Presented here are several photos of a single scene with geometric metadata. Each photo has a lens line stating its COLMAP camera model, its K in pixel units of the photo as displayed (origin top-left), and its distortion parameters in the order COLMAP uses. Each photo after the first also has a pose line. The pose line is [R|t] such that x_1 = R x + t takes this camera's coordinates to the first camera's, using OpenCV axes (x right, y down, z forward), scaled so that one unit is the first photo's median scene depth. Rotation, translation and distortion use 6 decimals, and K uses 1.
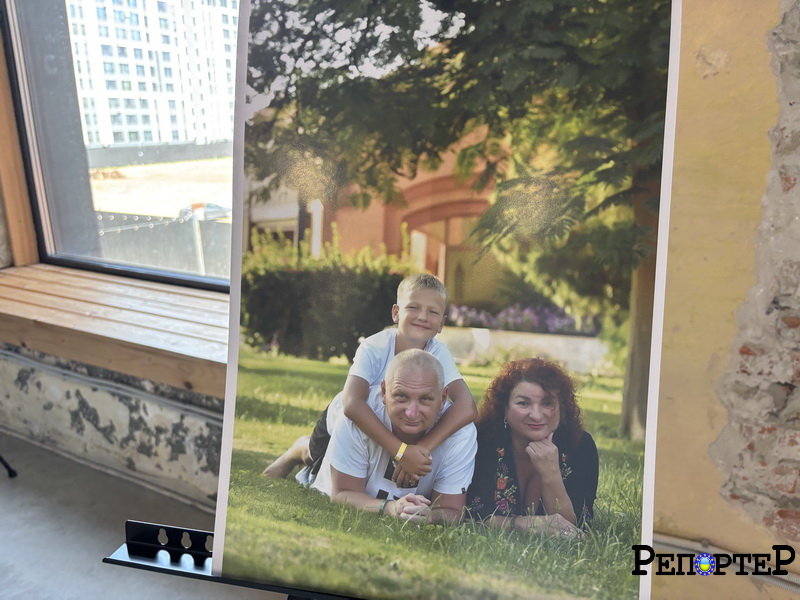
lens RADIAL K [[587.5, 0, 400.0], [0, 587.5, 300.0], [0, 0, 1]] dist [0.035662, -0.050851]
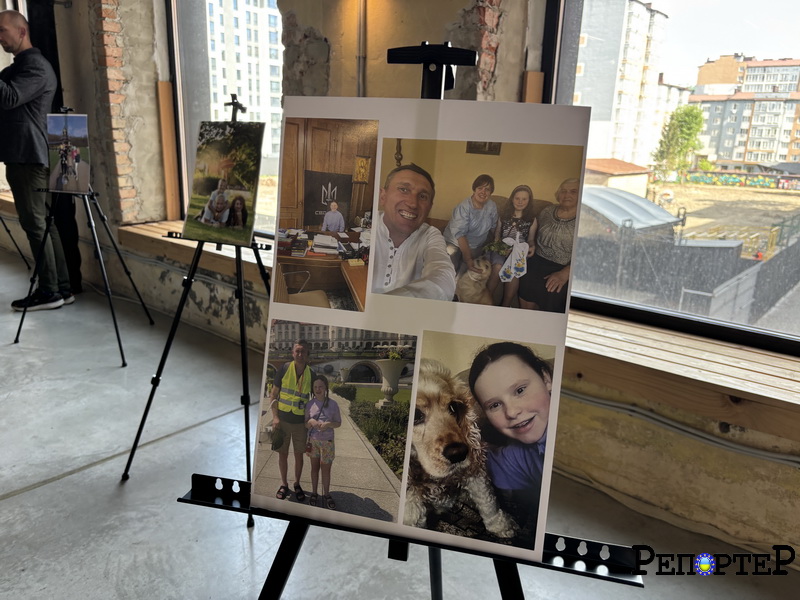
lens RADIAL K [[587.5, 0, 400.0], [0, 587.5, 300.0], [0, 0, 1]] dist [0.035662, -0.050851]
pose [[0.972613, 0.090780, -0.213971, 2.563659], [-0.097131, 0.995084, -0.019335, 0.896859], [0.211164, 0.039589, 0.976649, -3.407331]]
